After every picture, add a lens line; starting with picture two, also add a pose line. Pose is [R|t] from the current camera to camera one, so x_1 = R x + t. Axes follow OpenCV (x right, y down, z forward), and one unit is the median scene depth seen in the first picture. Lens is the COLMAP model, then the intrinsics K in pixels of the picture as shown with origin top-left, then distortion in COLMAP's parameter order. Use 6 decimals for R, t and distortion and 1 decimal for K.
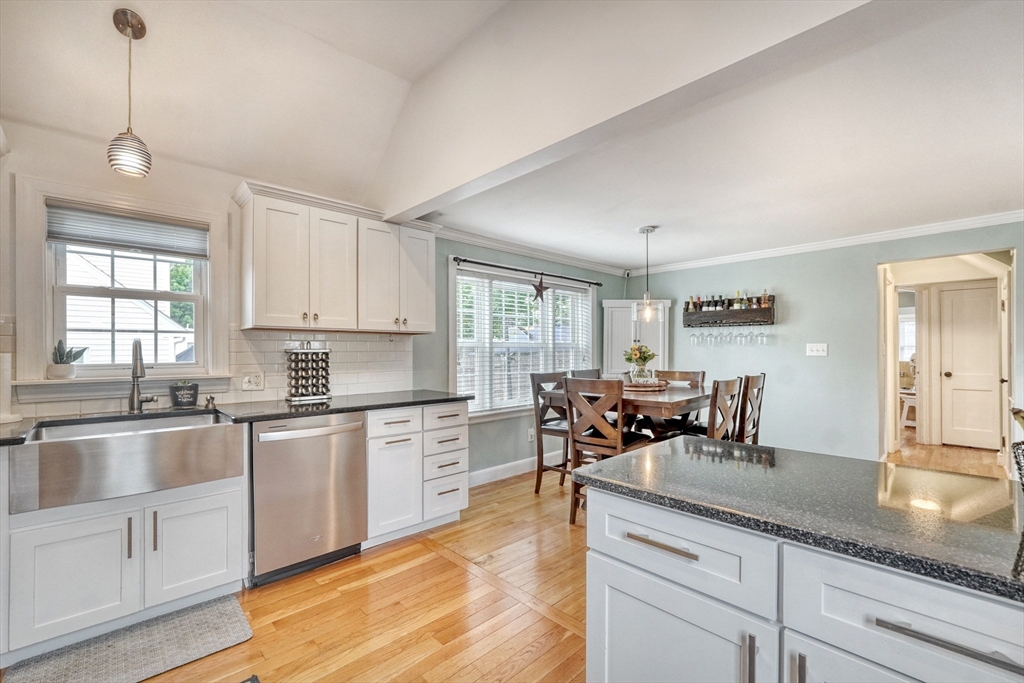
lens RADIAL K [[432.2, 0, 508.2], [0, 432.2, 352.4], [0, 0, 1]] dist [-0.017371, 0.004628]
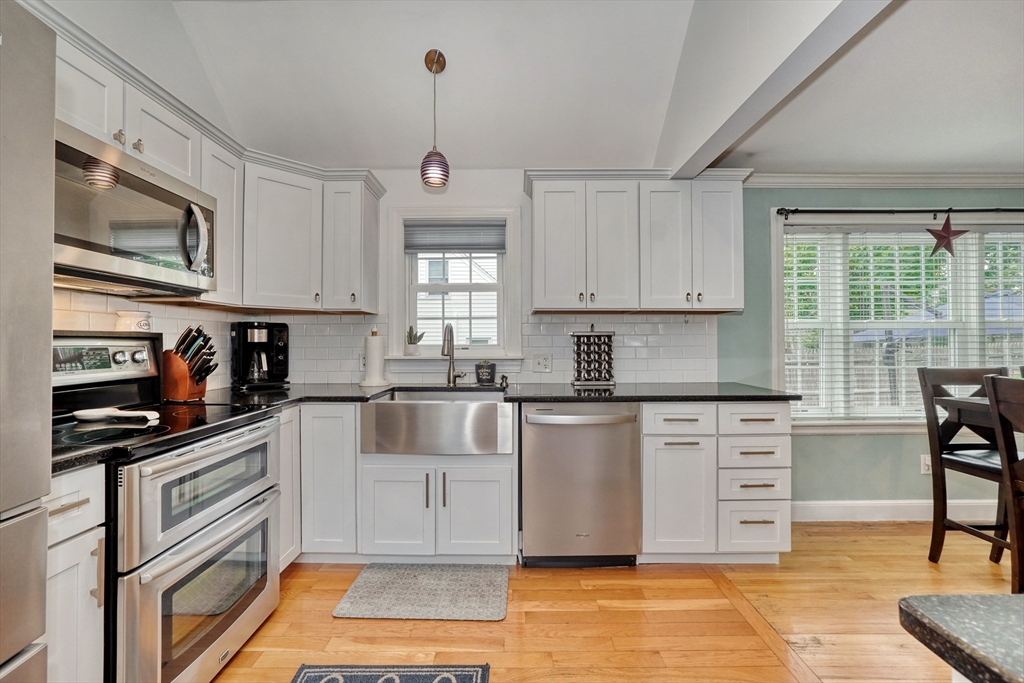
lens RADIAL K [[432.2, 0, 509.6], [0, 432.2, 338.3], [0, 0, 1]] dist [-0.017371, 0.004628]
pose [[0.726554, -0.005833, -0.687085, 0.062625], [-0.000744, 0.999957, -0.009276, 0.015636], [0.687109, 0.007251, 0.726518, 0.180689]]
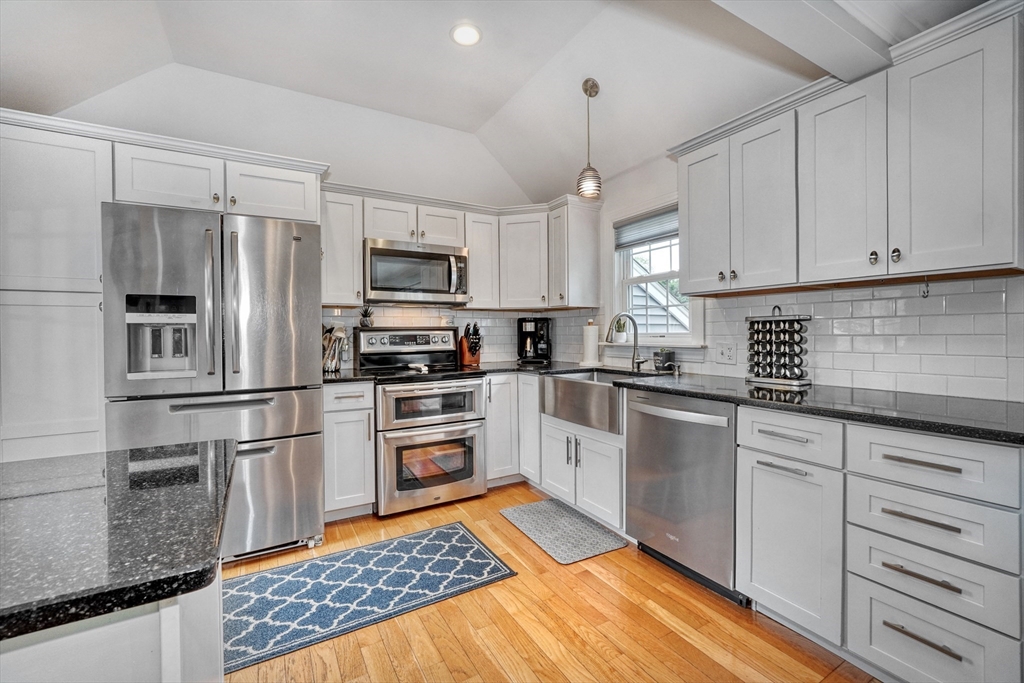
lens RADIAL K [[432.2, 0, 506.4], [0, 432.2, 336.7], [0, 0, 1]] dist [-0.017371, 0.004628]
pose [[-0.238434, 0.013141, -0.971070, 0.378102], [0.006720, 0.999907, 0.011881, 0.016131], [0.971135, -0.003693, -0.238500, 0.729945]]
